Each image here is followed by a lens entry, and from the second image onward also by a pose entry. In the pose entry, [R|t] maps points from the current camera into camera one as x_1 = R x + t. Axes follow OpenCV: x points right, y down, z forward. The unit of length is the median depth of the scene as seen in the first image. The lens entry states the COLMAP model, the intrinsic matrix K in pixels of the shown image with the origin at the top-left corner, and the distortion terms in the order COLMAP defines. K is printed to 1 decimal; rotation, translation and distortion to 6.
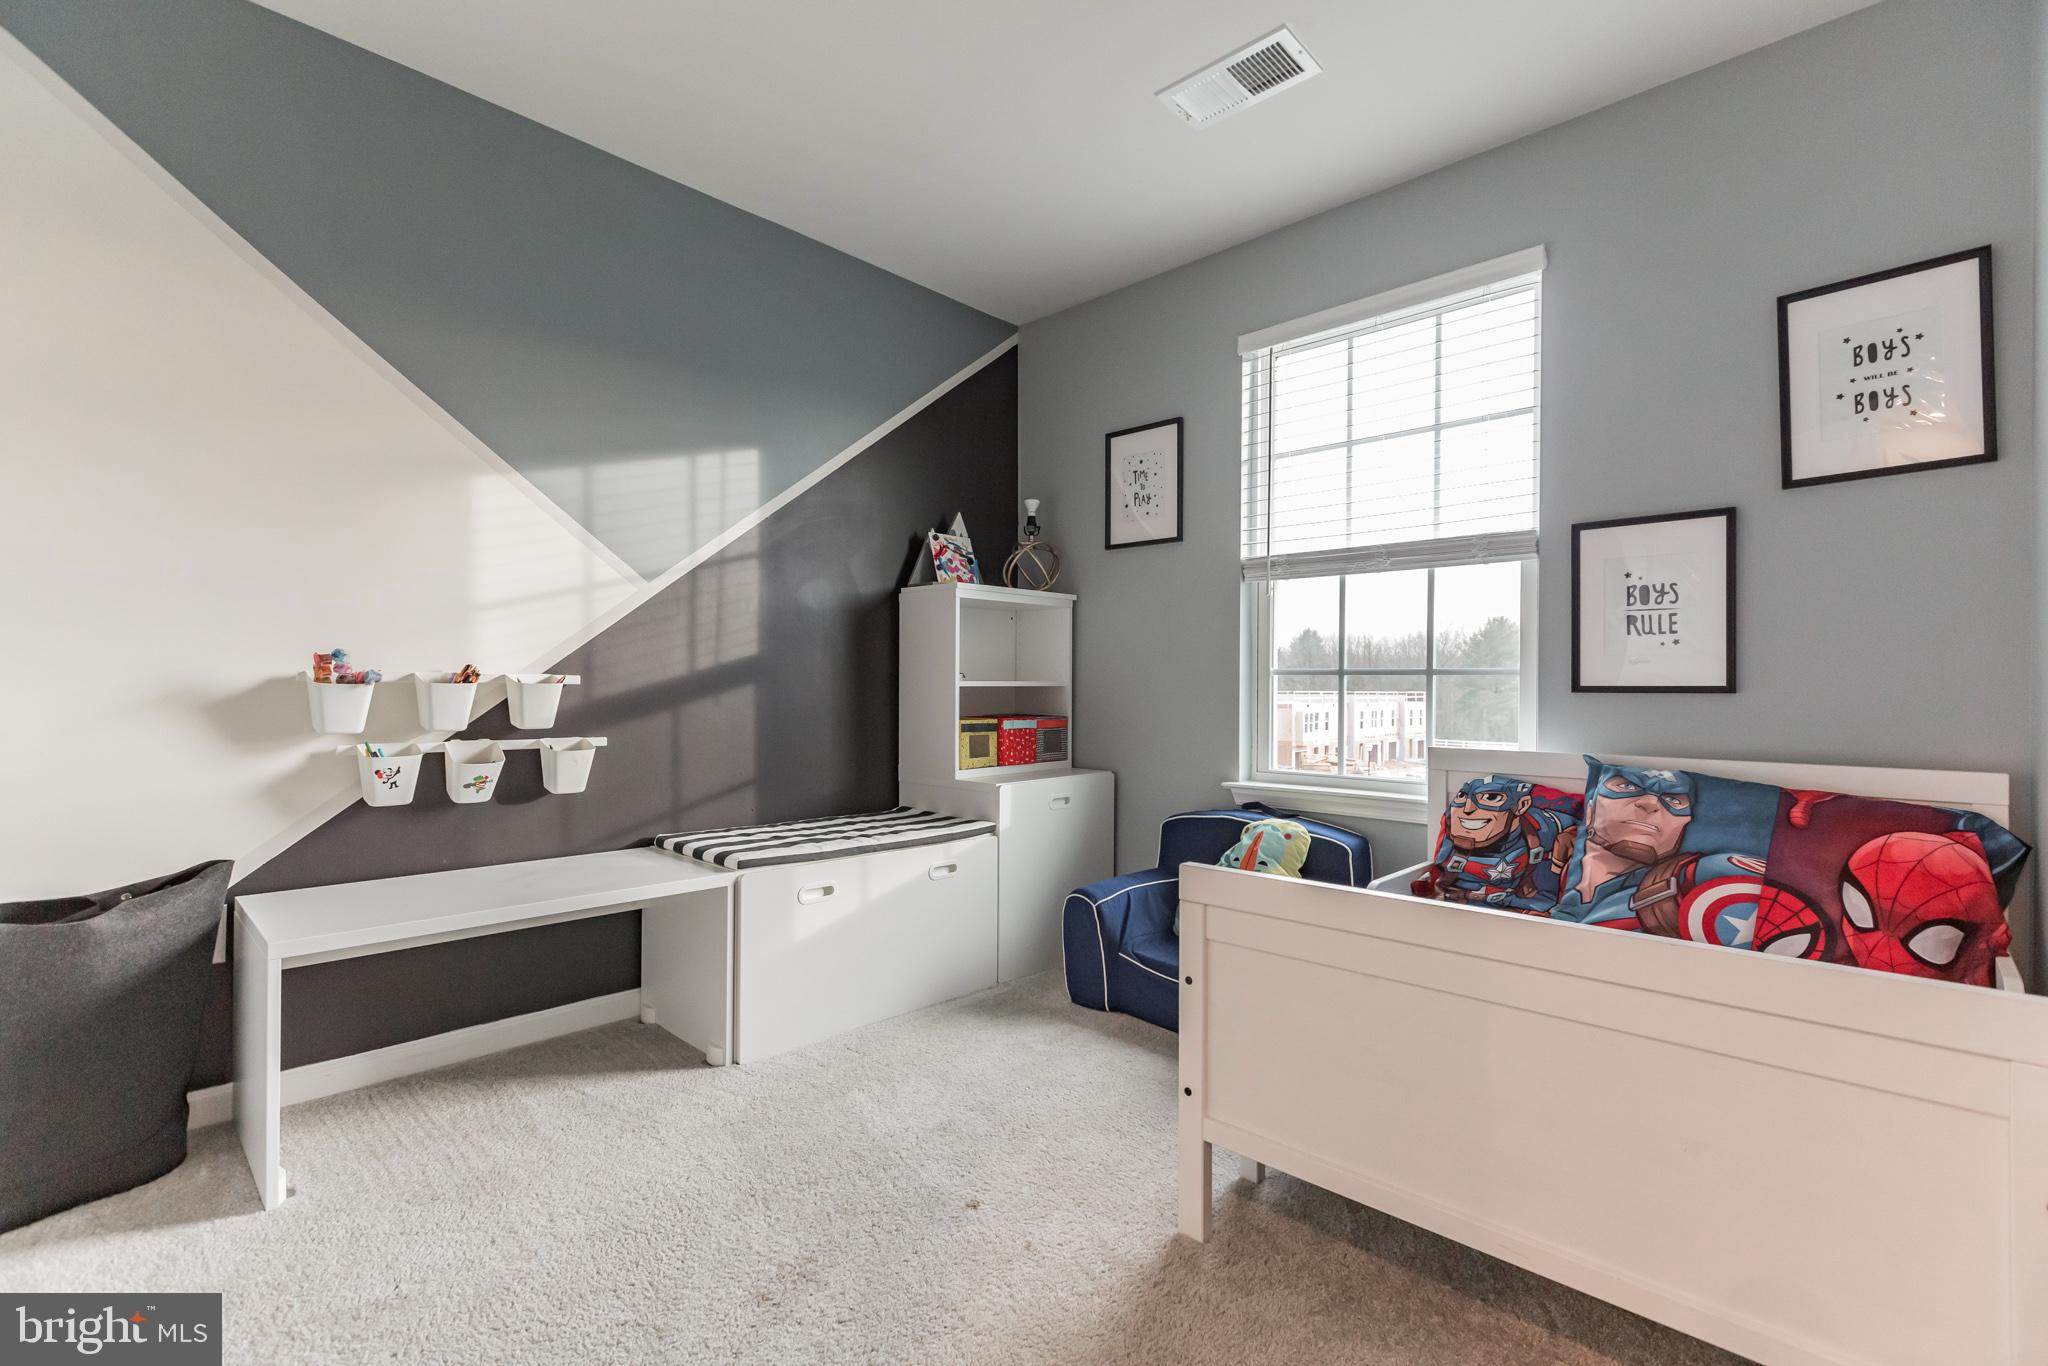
lens RADIAL K [[910.6, 0, 1028.9], [0, 910.6, 697.8], [0, 0, 1]] dist [0.002467, 0.000691]
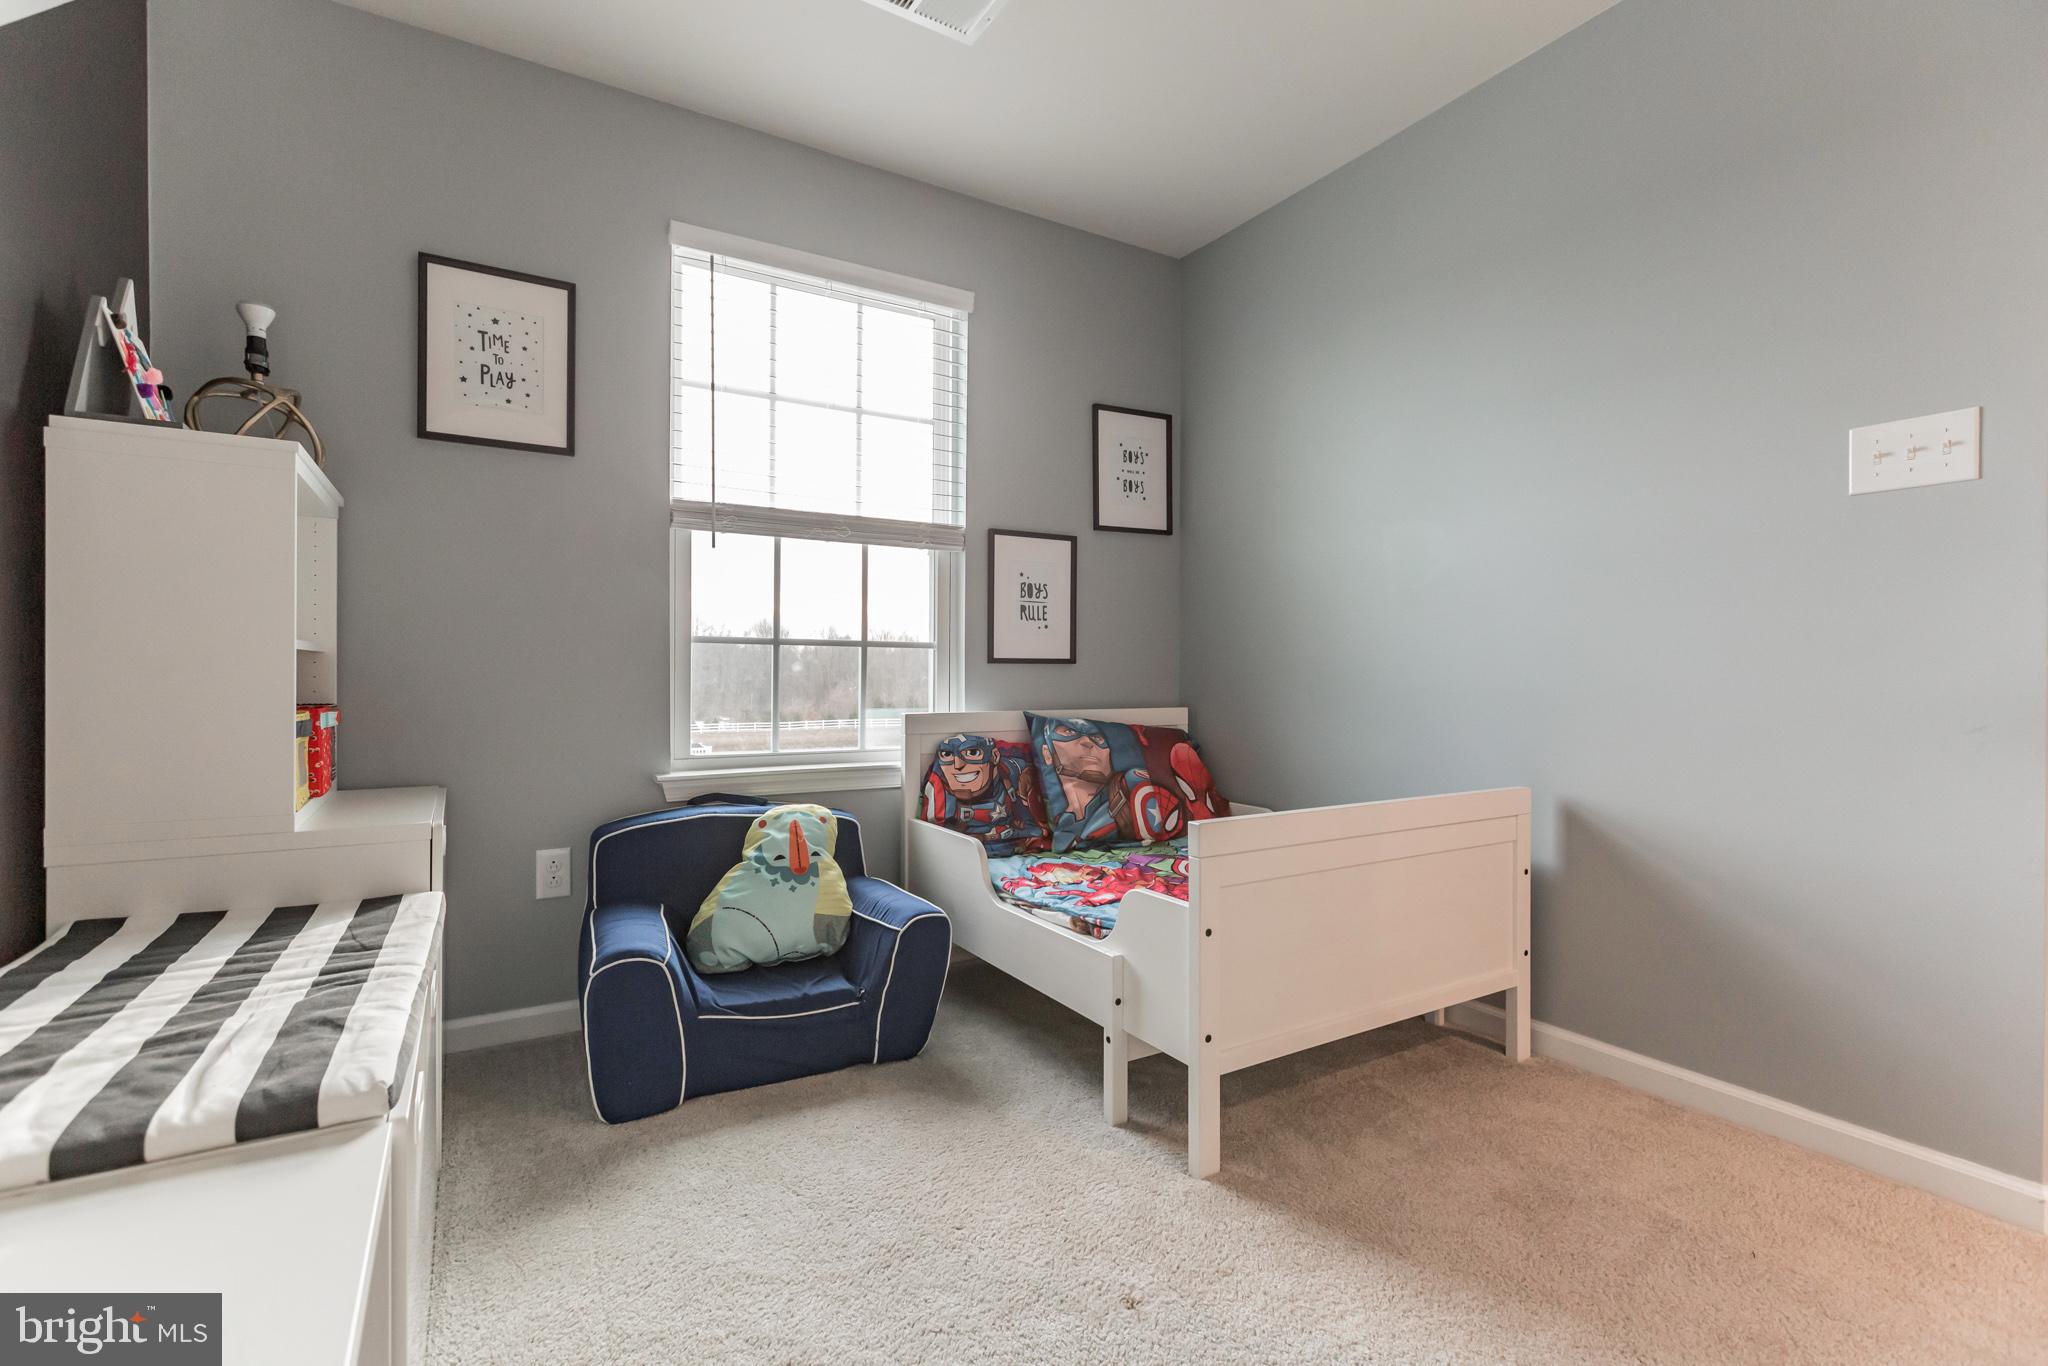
lens RADIAL K [[917.3, 0, 1024.0], [0, 917.3, 683.0], [0, 0, 1]] dist [-0.002725, 0.019903]
pose [[0.270556, -0.017739, 0.962541, -0.610096], [0.008140, 0.999837, 0.016138, 0.001390], [-0.962670, 0.003469, 0.270656, 0.621822]]
